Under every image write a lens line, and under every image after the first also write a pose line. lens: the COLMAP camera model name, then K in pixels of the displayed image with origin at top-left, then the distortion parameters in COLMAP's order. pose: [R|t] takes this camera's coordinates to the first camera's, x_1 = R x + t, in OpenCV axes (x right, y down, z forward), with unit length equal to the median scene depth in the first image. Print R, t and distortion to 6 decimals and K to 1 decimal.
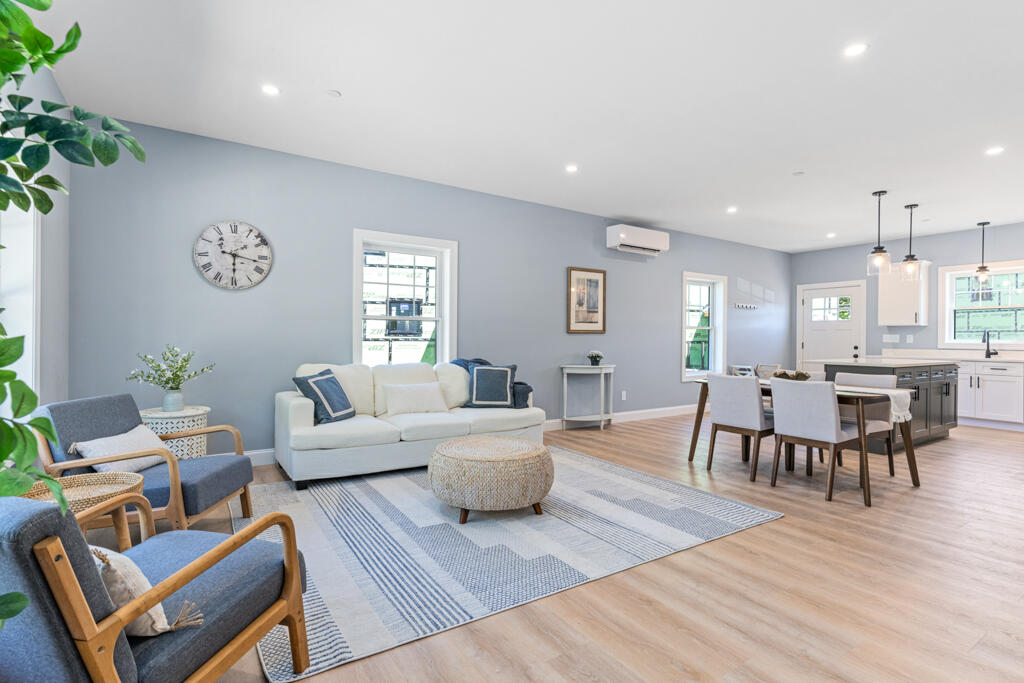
lens RADIAL K [[490.5, 0, 517.4], [0, 490.5, 345.4], [0, 0, 1]] dist [-0.000258, 0.001983]
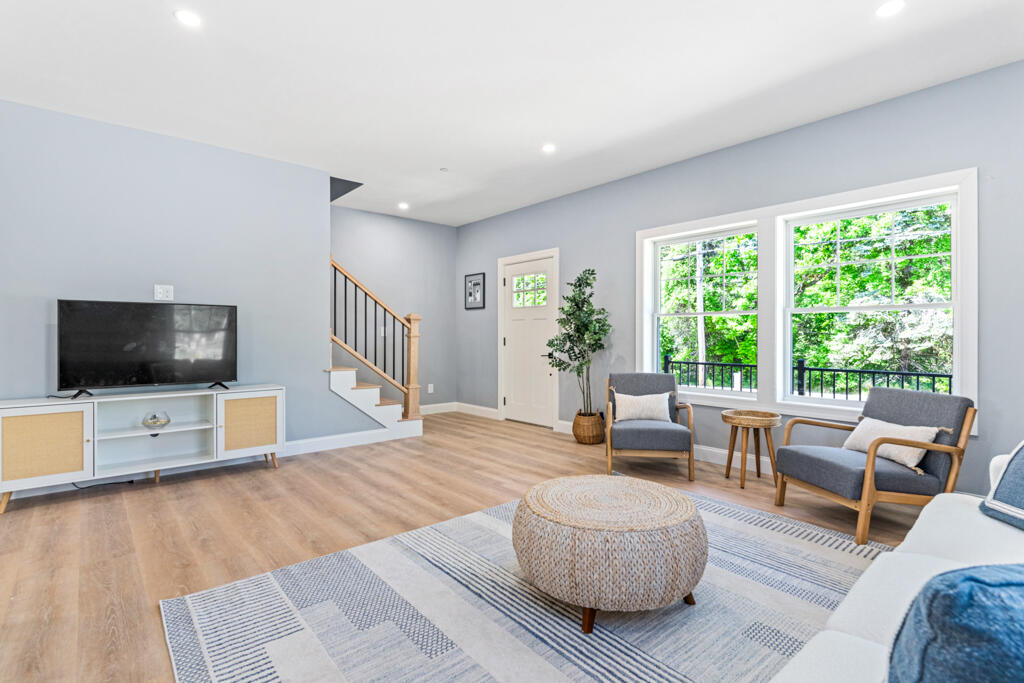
lens RADIAL K [[490.5, 0, 519.7], [0, 490.5, 331.8], [0, 0, 1]] dist [-0.000258, 0.001983]
pose [[-0.990177, -0.010183, -0.139445, 0.111422], [-0.010654, 0.999940, 0.002635, -0.012965], [0.139410, 0.004094, -0.990226, 1.140921]]
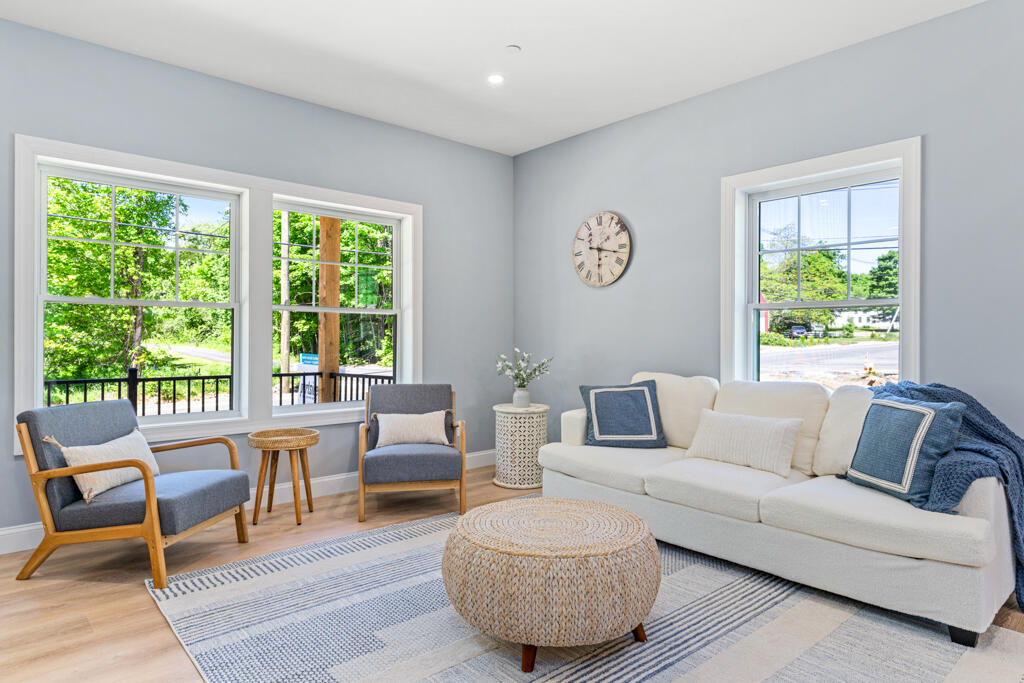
lens RADIAL K [[608.3, 0, 509.7], [0, 608.3, 339.5], [0, 0, 1]] dist [0.000449, 0.001839]
pose [[0.137241, -0.003420, -0.990532, 0.460094], [-0.014350, 0.999882, -0.005440, -0.005272], [0.990434, 0.014961, 0.137175, 0.590219]]
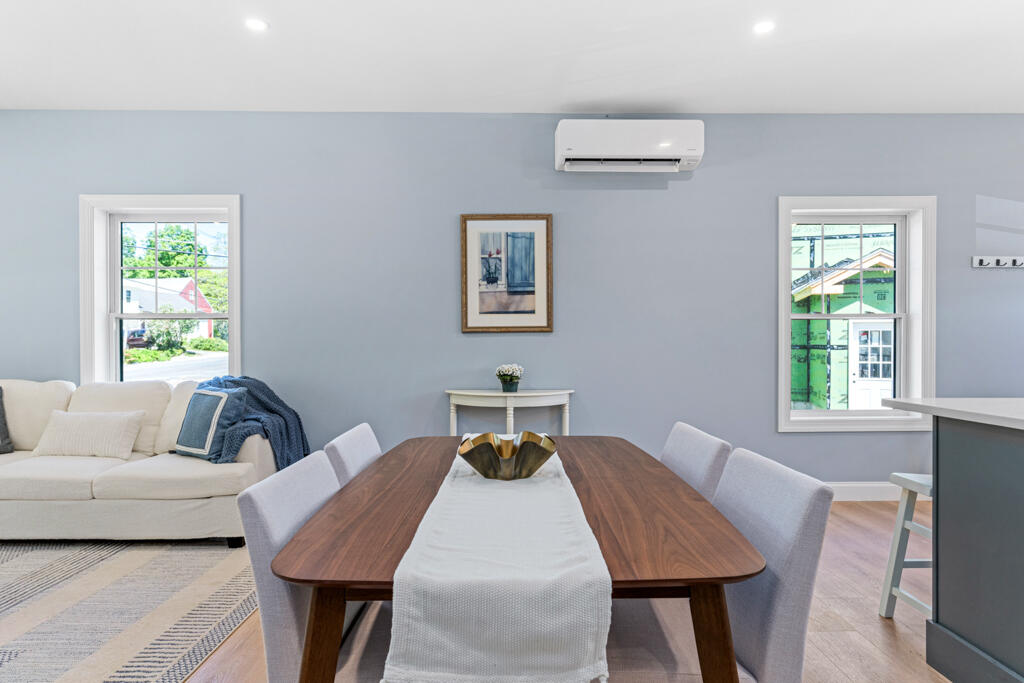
lens RADIAL K [[608.3, 0, 517.4], [0, 608.3, 350.8], [0, 0, 1]] dist [0.000449, 0.001839]
pose [[0.837570, -0.001591, -0.546328, 0.701465], [0.000262, 0.999997, -0.002511, -0.003700], [0.546330, 0.001960, 0.837567, 0.592054]]
